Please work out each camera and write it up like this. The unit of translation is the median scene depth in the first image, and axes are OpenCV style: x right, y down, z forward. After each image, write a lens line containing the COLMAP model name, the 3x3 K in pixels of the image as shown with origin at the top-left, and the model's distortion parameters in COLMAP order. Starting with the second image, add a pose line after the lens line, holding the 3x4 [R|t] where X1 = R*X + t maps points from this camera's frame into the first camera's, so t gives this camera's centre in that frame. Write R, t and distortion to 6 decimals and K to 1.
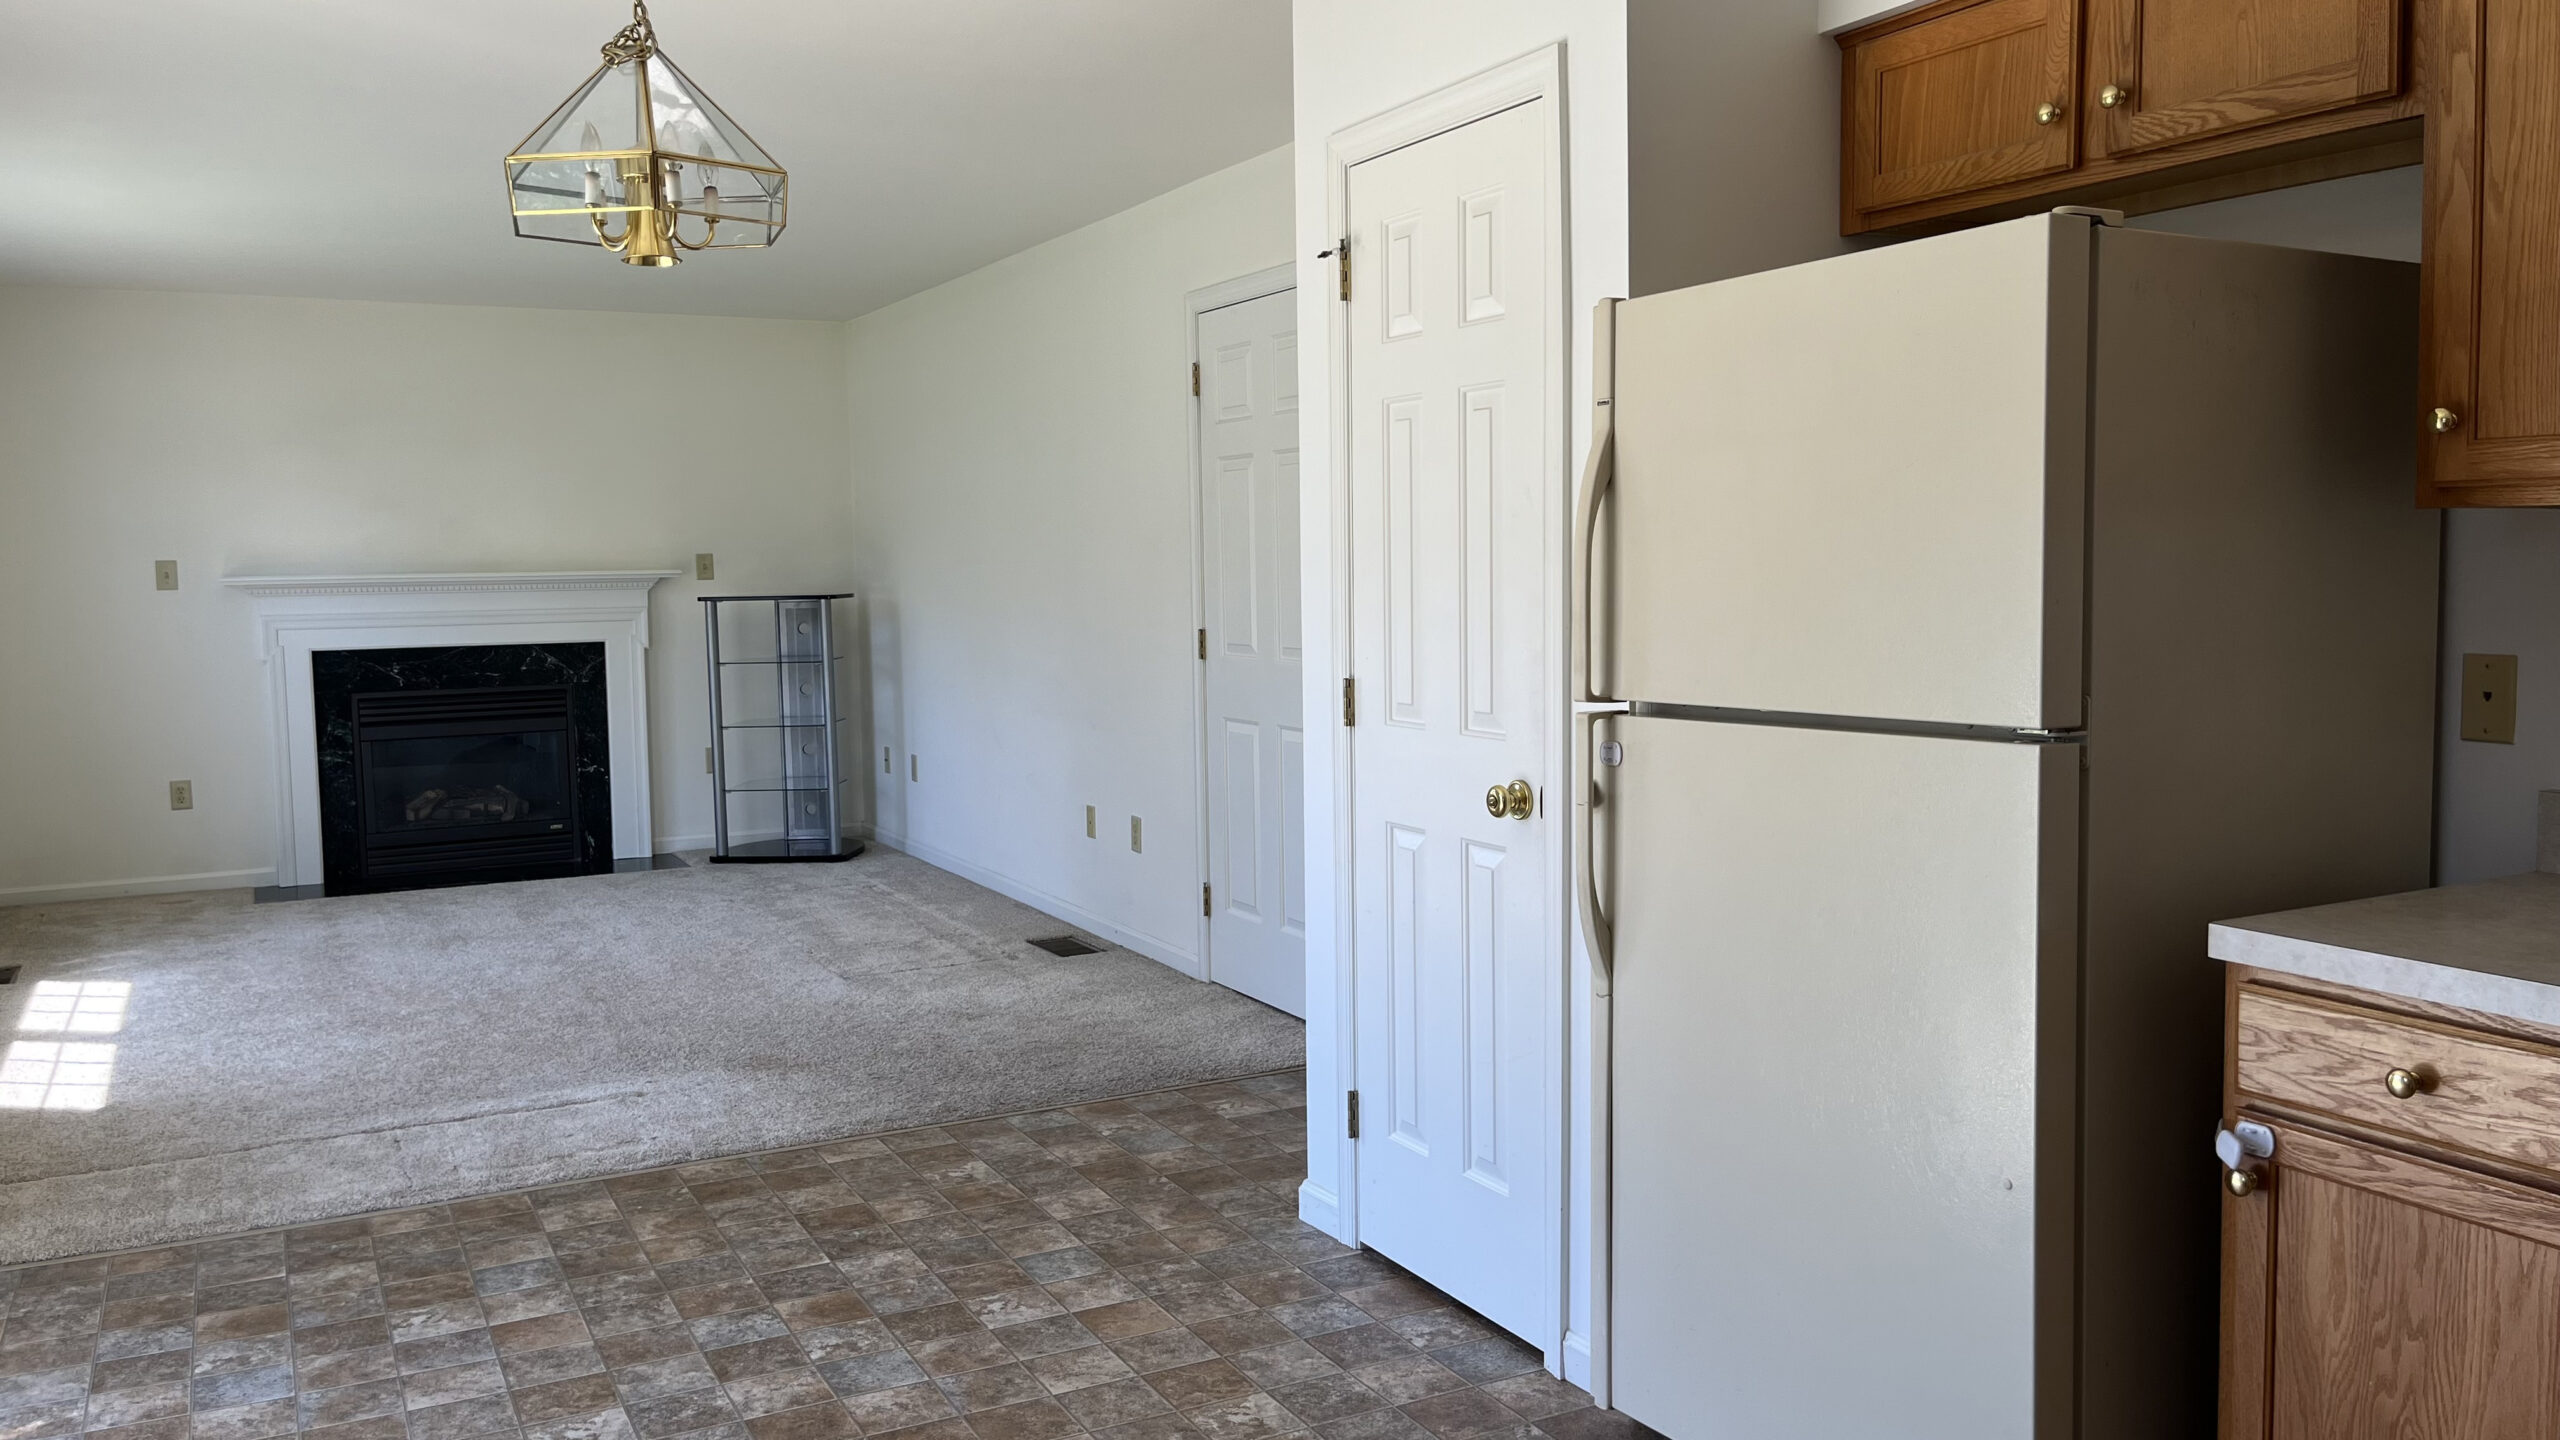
lens RADIAL K [[1957.1, 0, 1352.9], [0, 1957.1, 697.3], [0, 0, 1]] dist [0.056482, -0.038095]
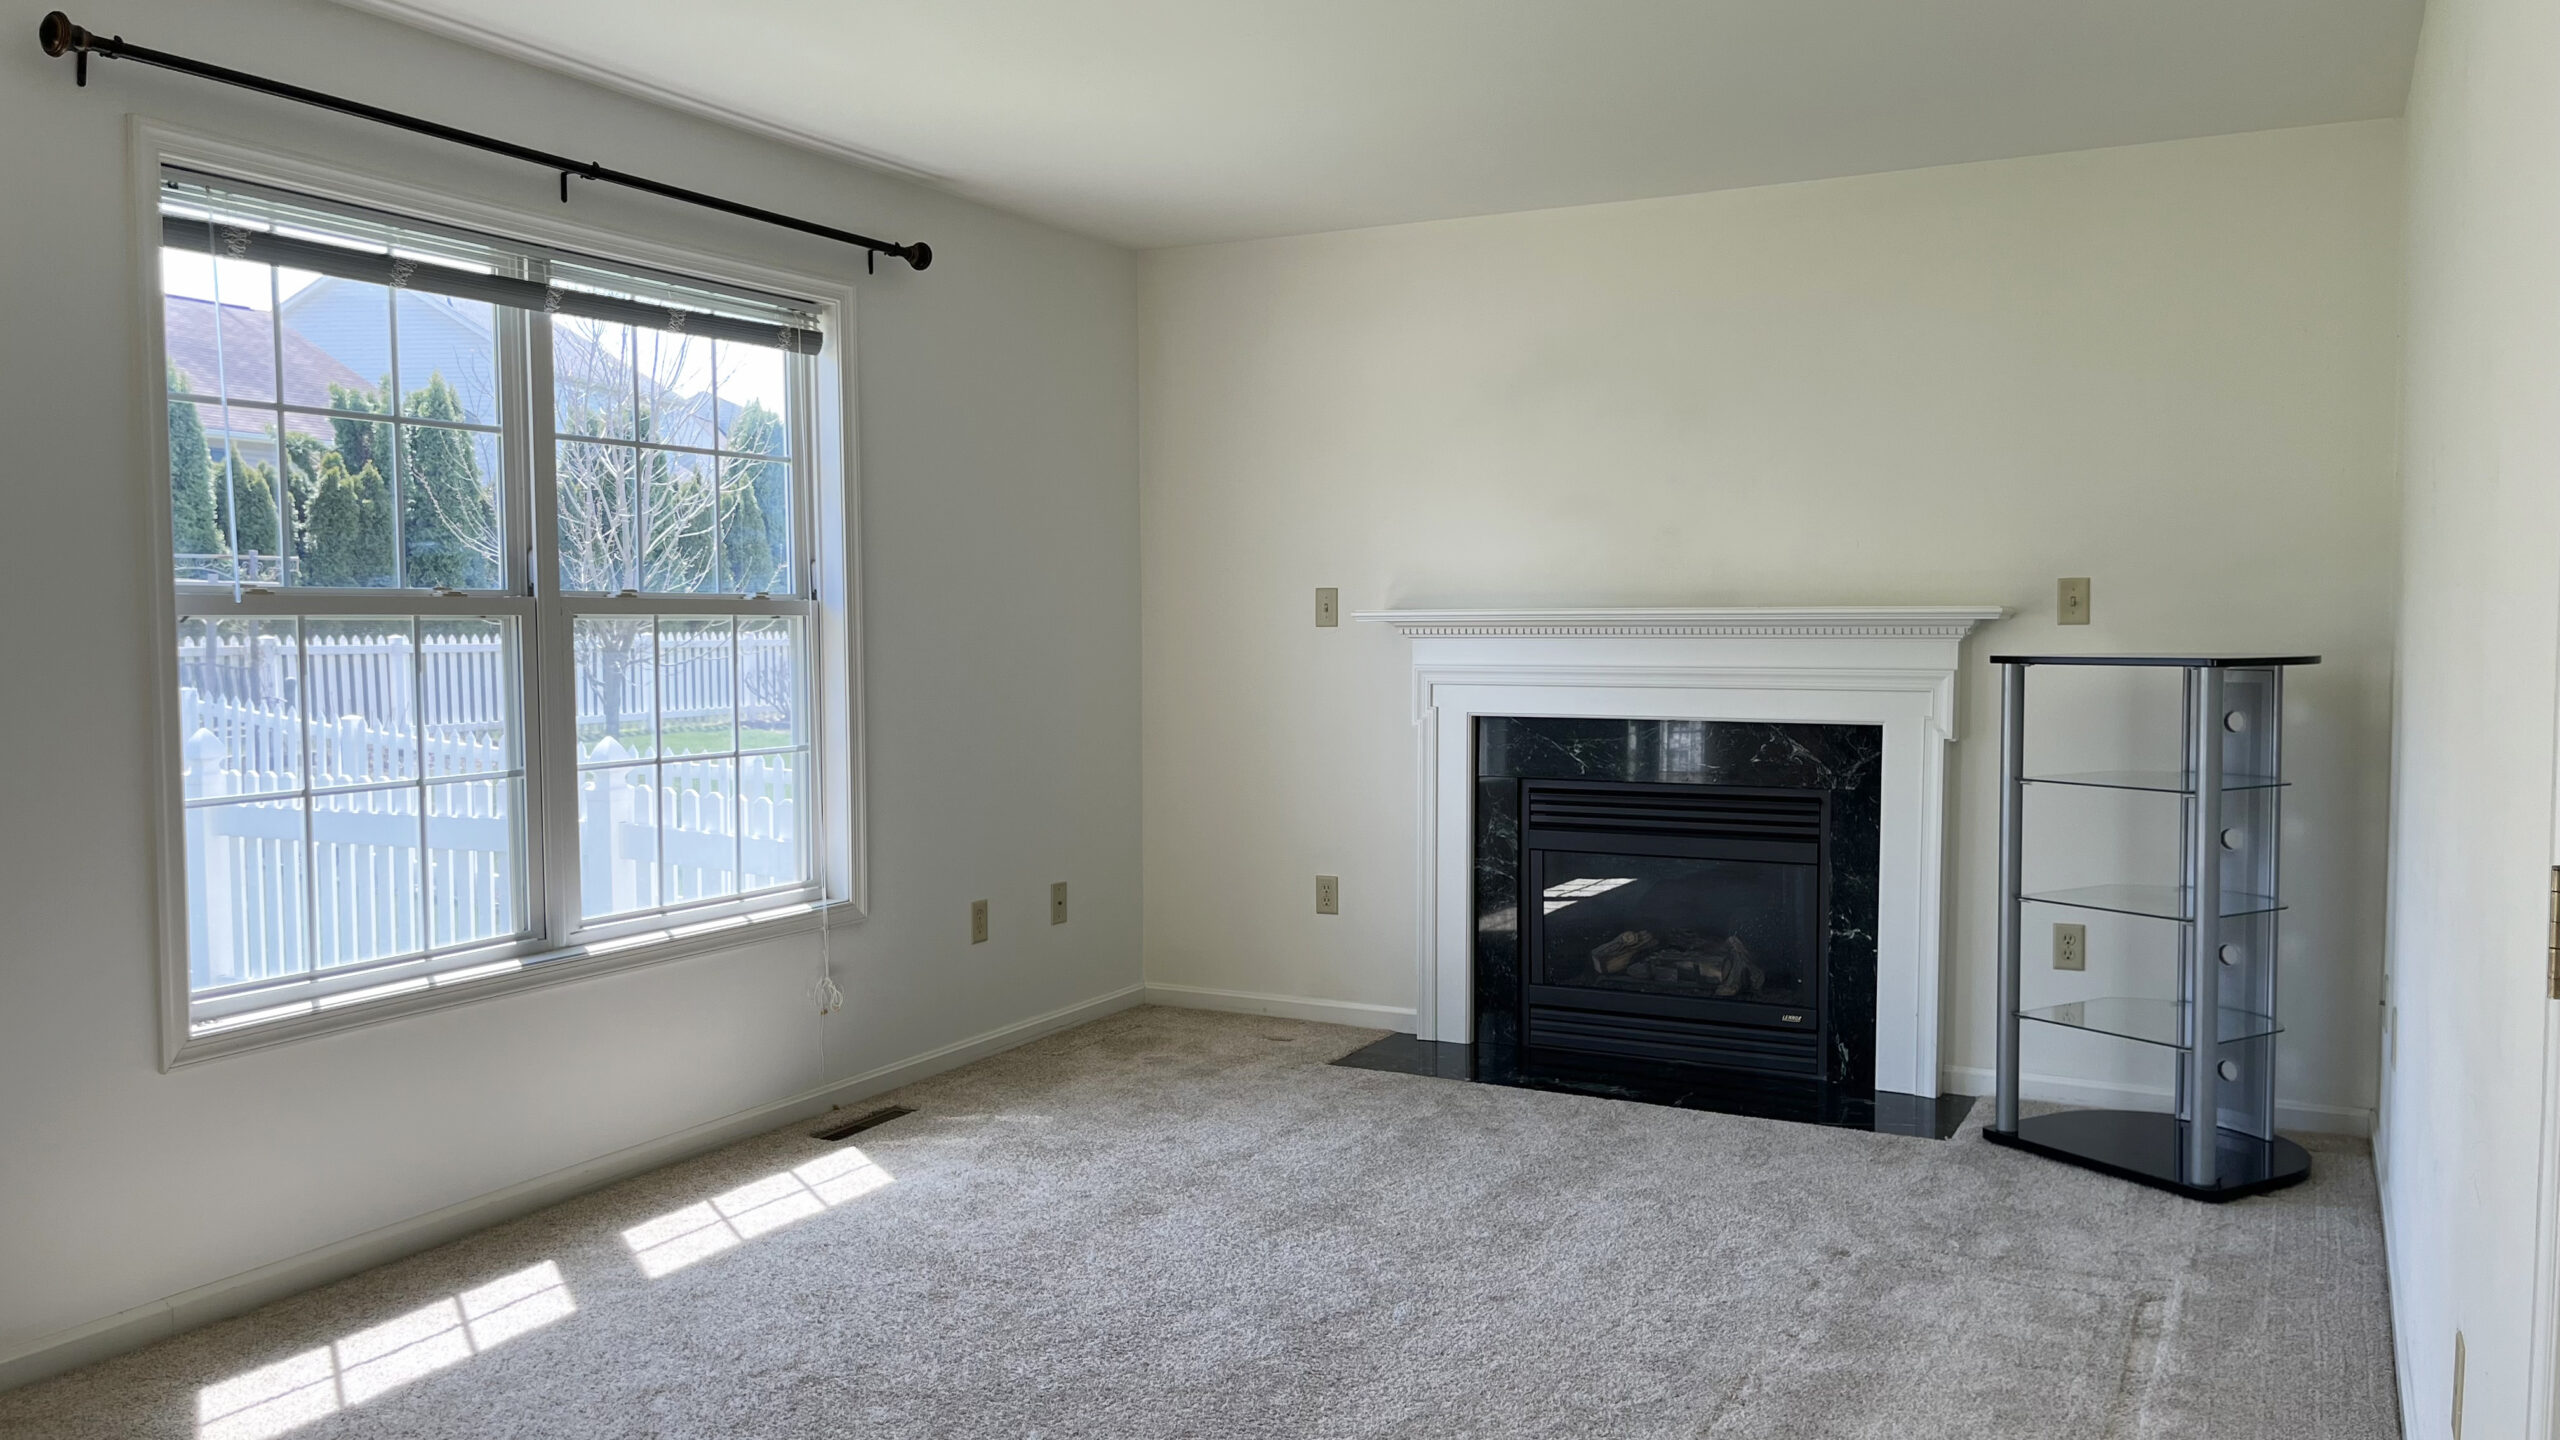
lens RADIAL K [[1957.1, 0, 1266.6], [0, 1957.1, 726.3], [0, 0, 1]] dist [0.056482, -0.038095]
pose [[0.529955, 0.062669, -0.845707, 0.051375], [-0.068973, 0.997147, 0.030670, -0.065988], [0.845216, 0.042077, 0.532765, 1.036053]]
